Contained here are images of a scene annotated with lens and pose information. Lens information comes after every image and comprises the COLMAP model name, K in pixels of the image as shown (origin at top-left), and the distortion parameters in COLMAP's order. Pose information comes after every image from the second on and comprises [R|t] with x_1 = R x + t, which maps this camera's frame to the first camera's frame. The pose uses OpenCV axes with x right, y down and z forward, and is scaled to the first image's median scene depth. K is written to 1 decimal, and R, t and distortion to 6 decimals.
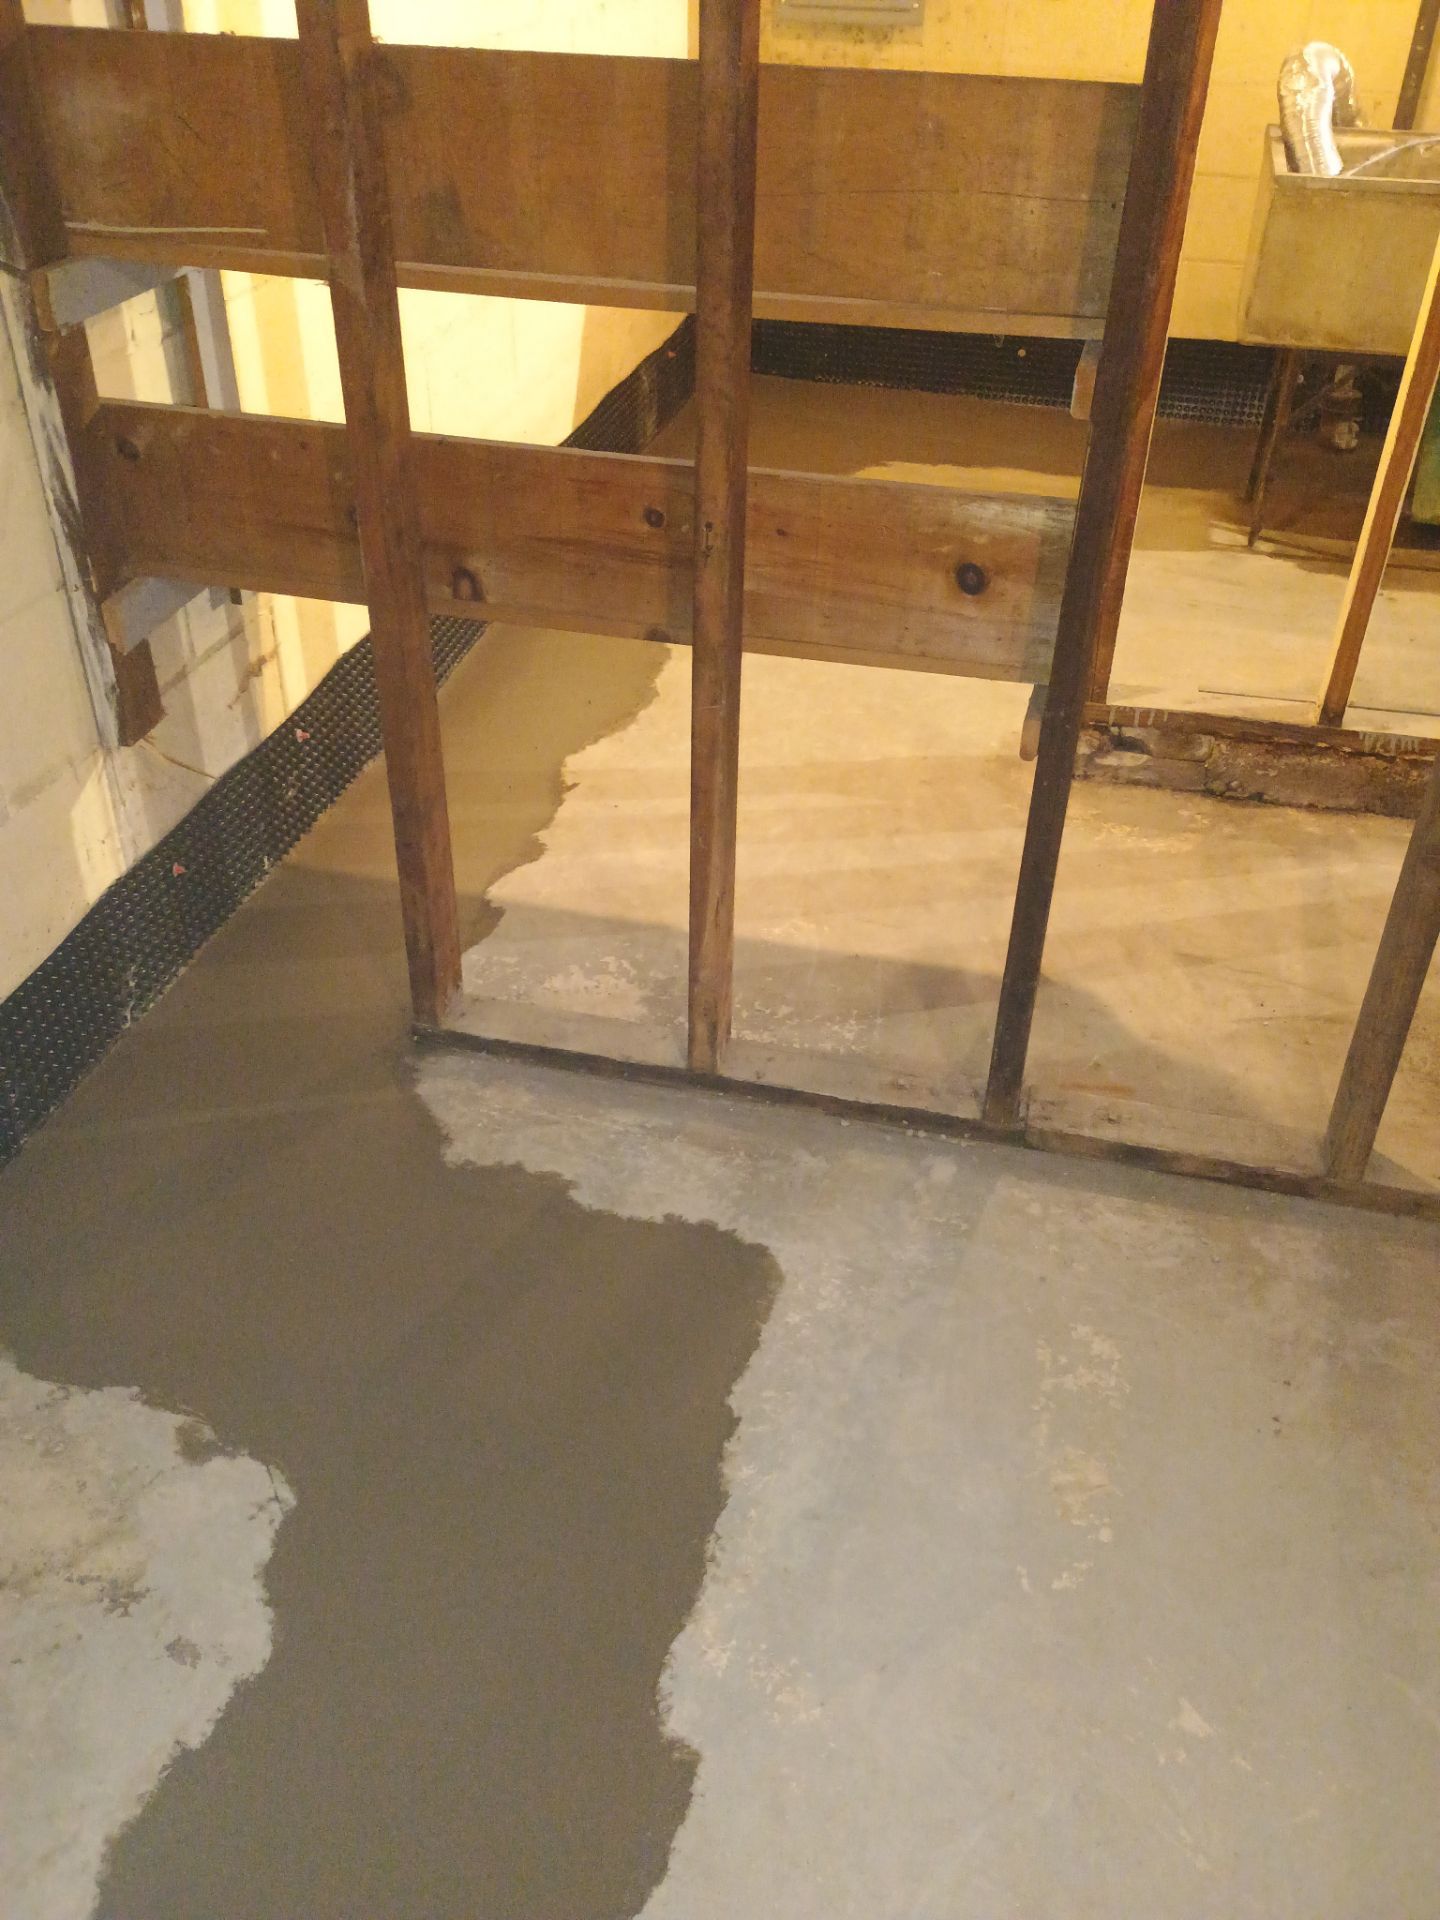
lens RADIAL K [[1650.1, 0, 716.4], [0, 1650.1, 961.7], [0, 0, 1]] dist [0.075655, -0.090654]
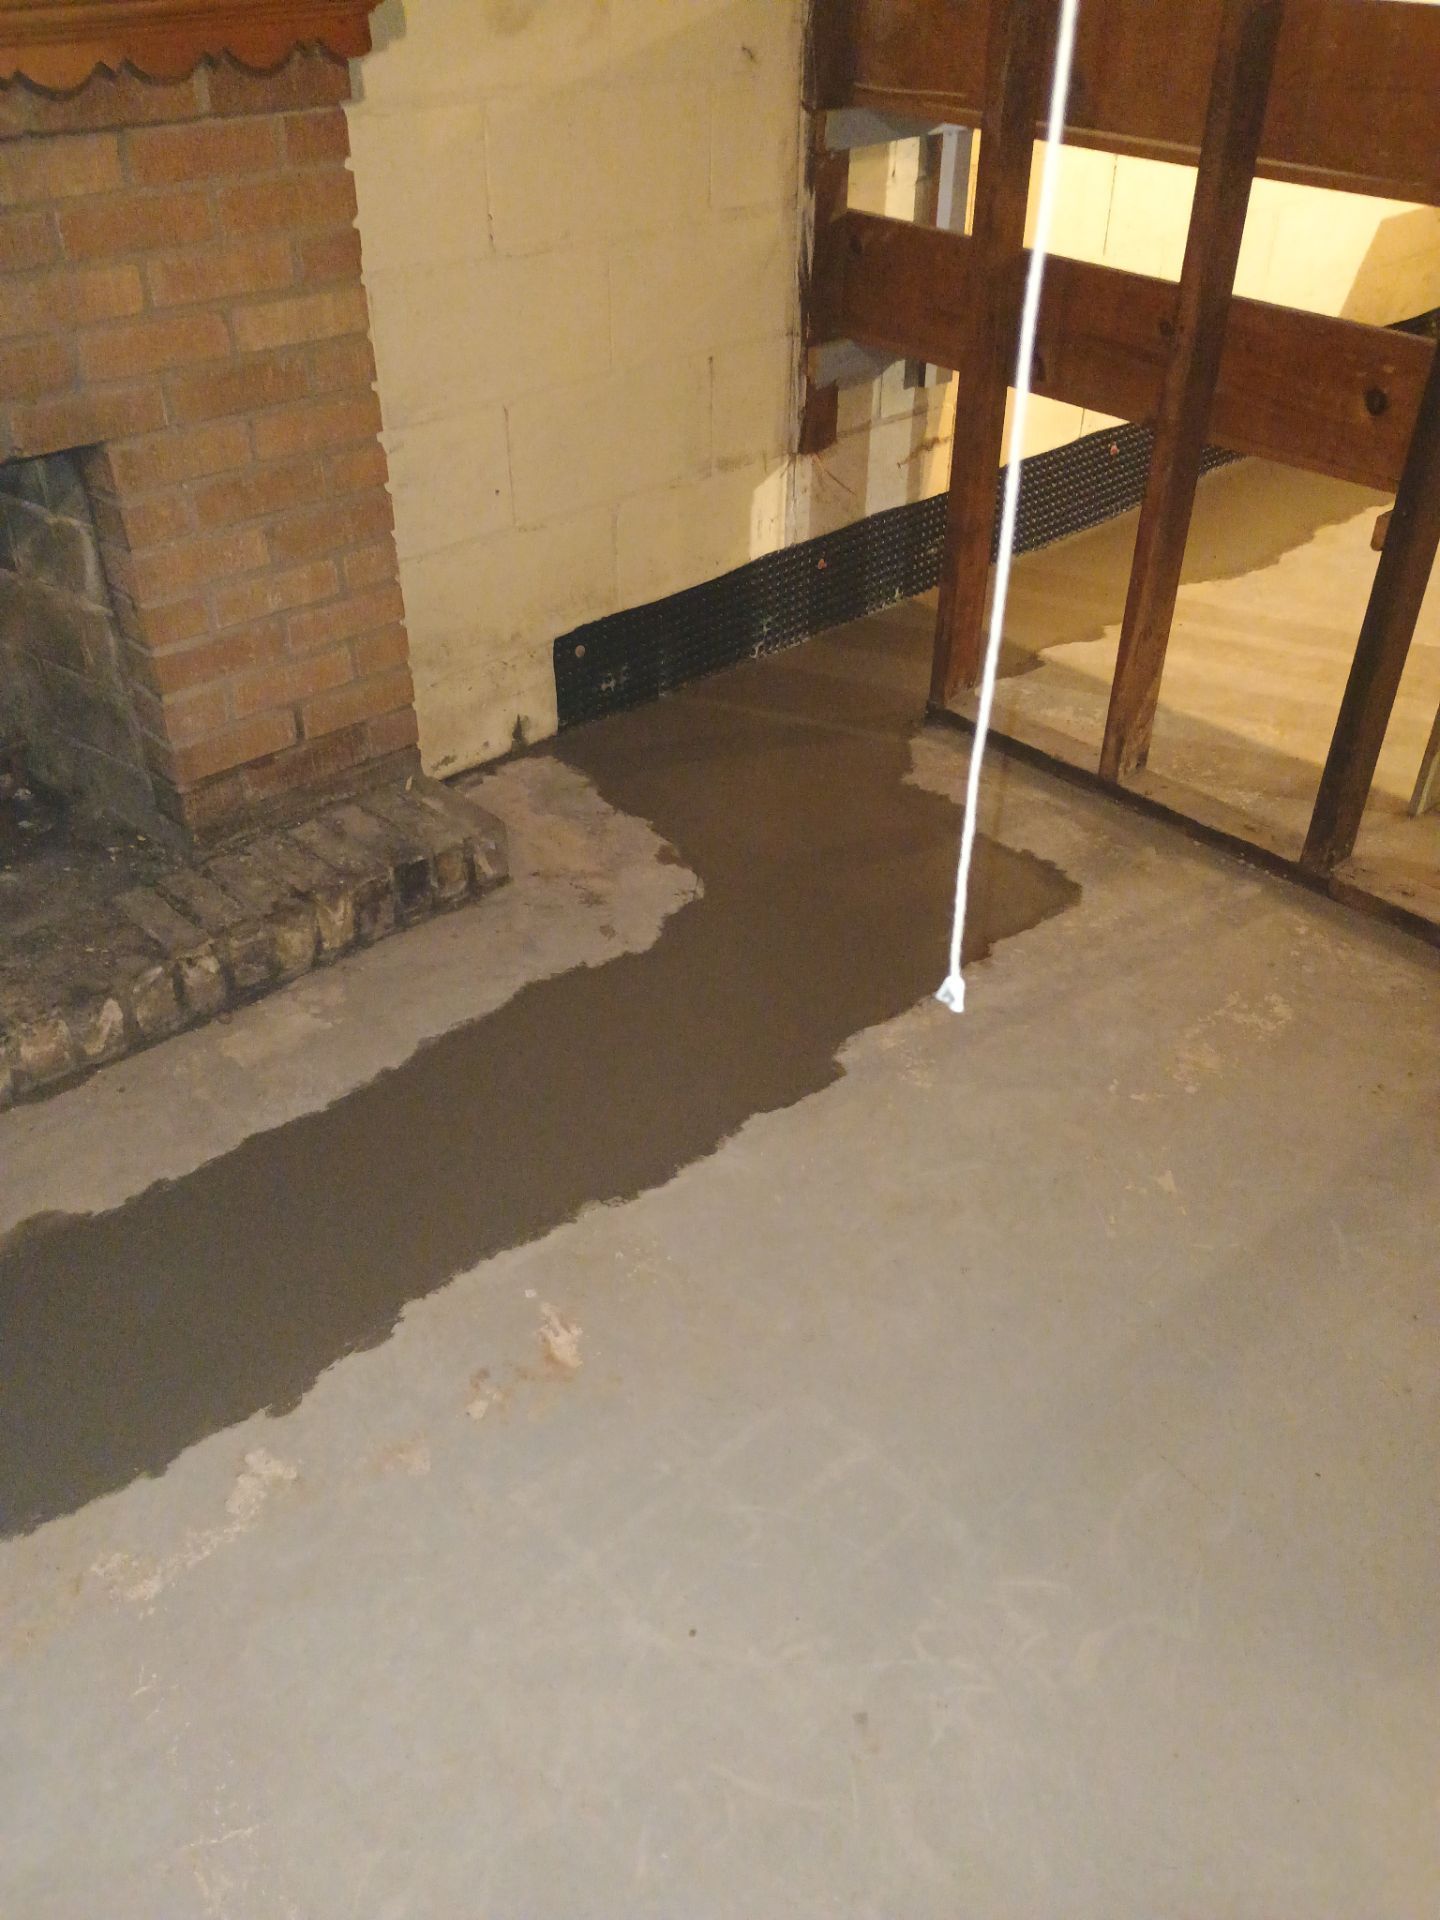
lens RADIAL K [[1675.5, 0, 728.9], [0, 1675.5, 962.4], [0, 0, 1]] dist [0.060538, -0.012837]
pose [[0.838156, 0.307572, -0.450438, 0.408900], [-0.308767, 0.948332, 0.073009, 0.212374], [0.449620, 0.077888, 0.889818, -0.322034]]
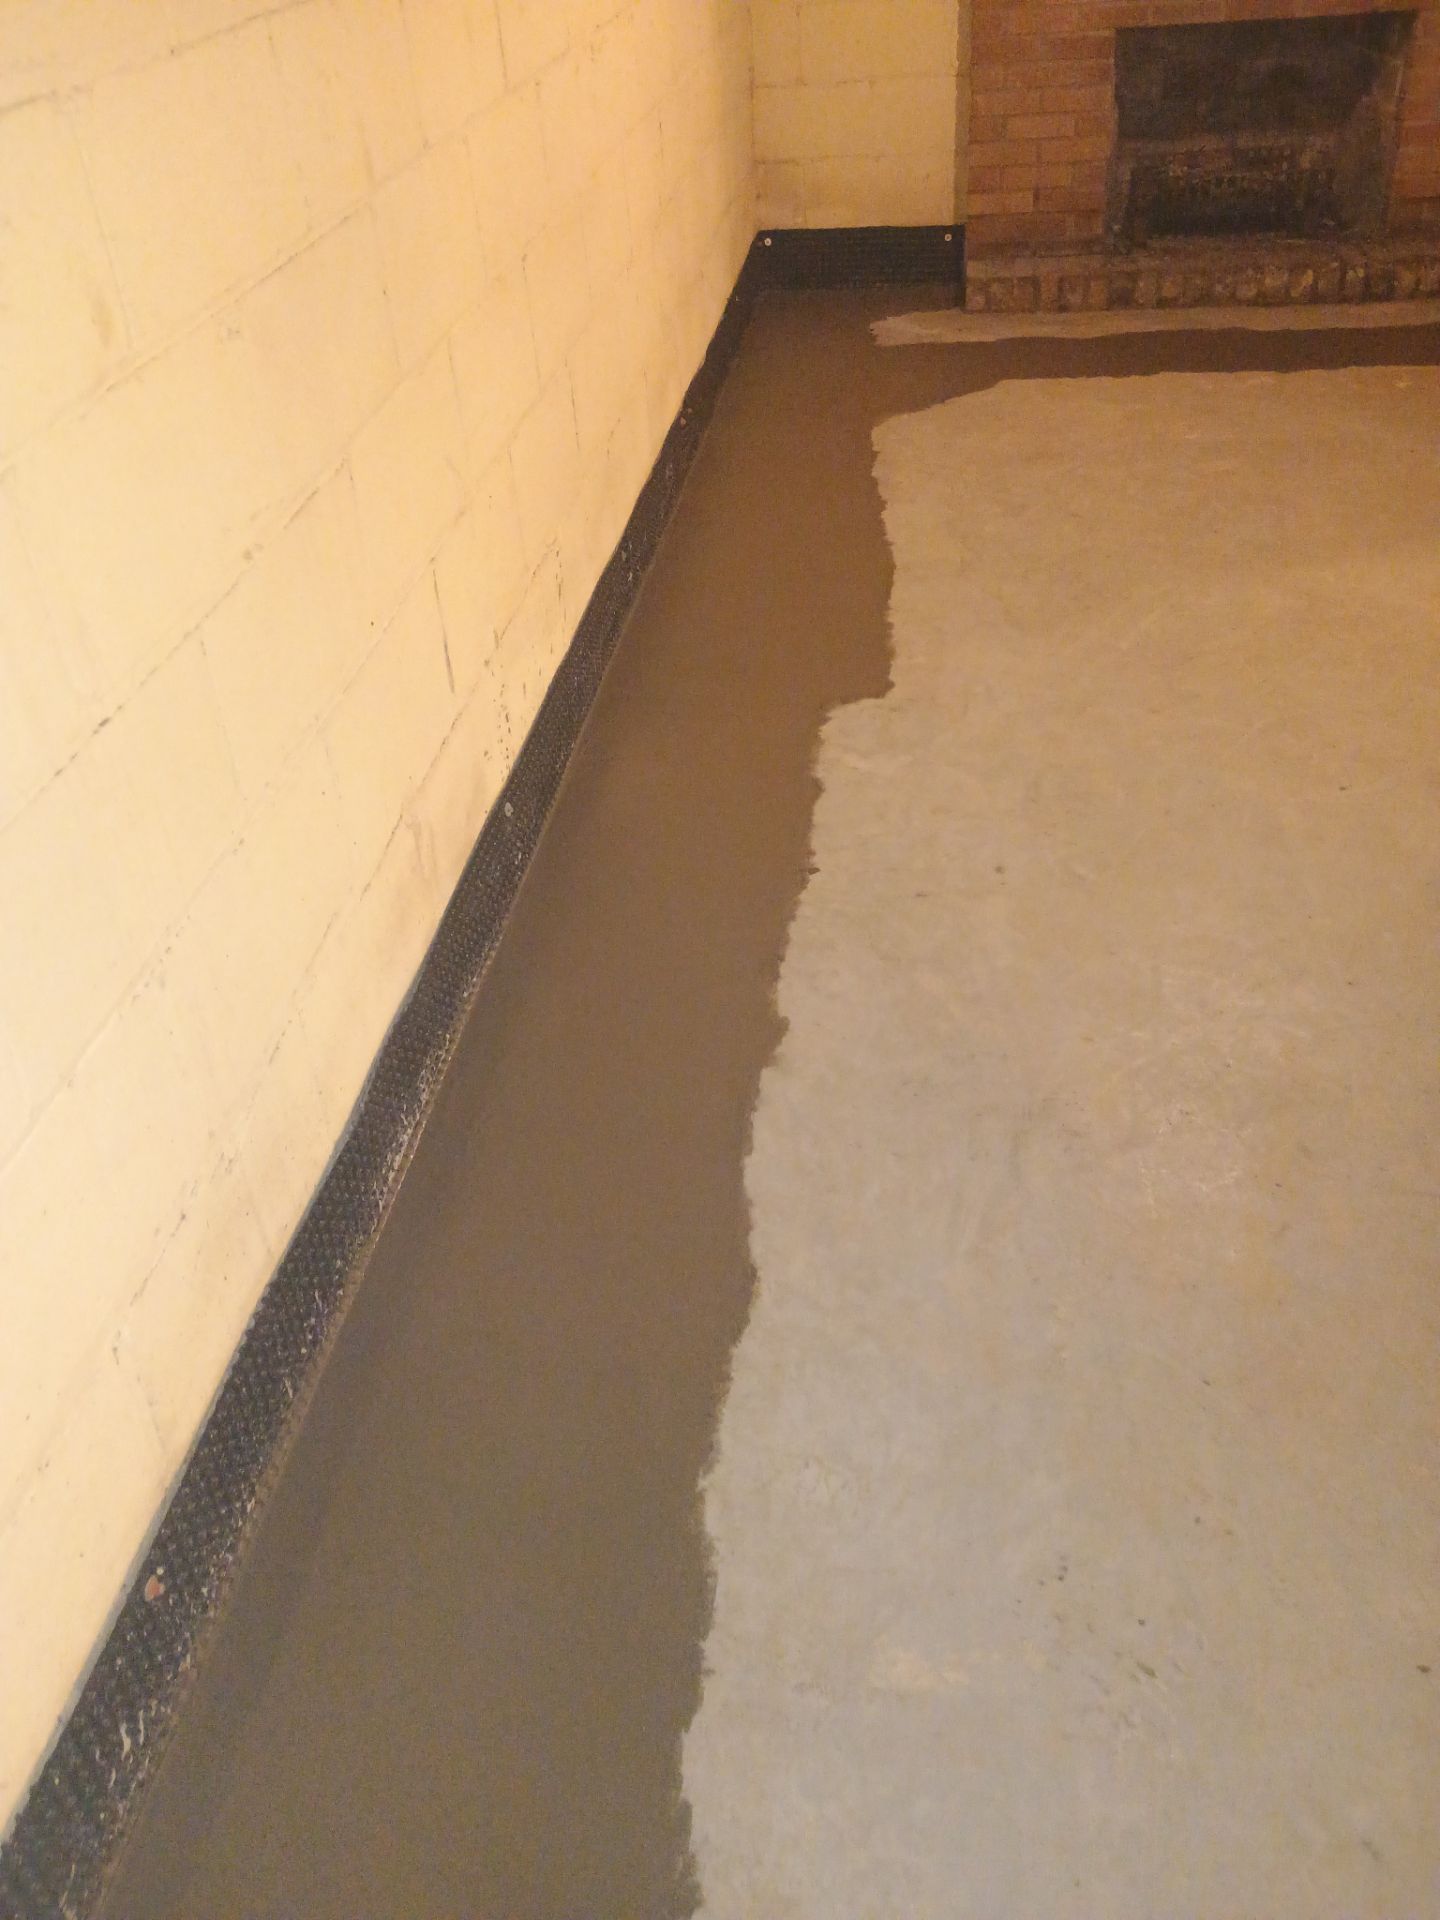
lens RADIAL K [[1642.7, 0, 696.1], [0, 1642.7, 974.3], [0, 0, 1]] dist [0.071862, -0.091938]
pose [[0.102730, 0.562356, -0.820489, 2.058036], [-0.506666, 0.739413, 0.443349, 0.577781], [0.856000, 0.370168, 0.360886, -0.782830]]
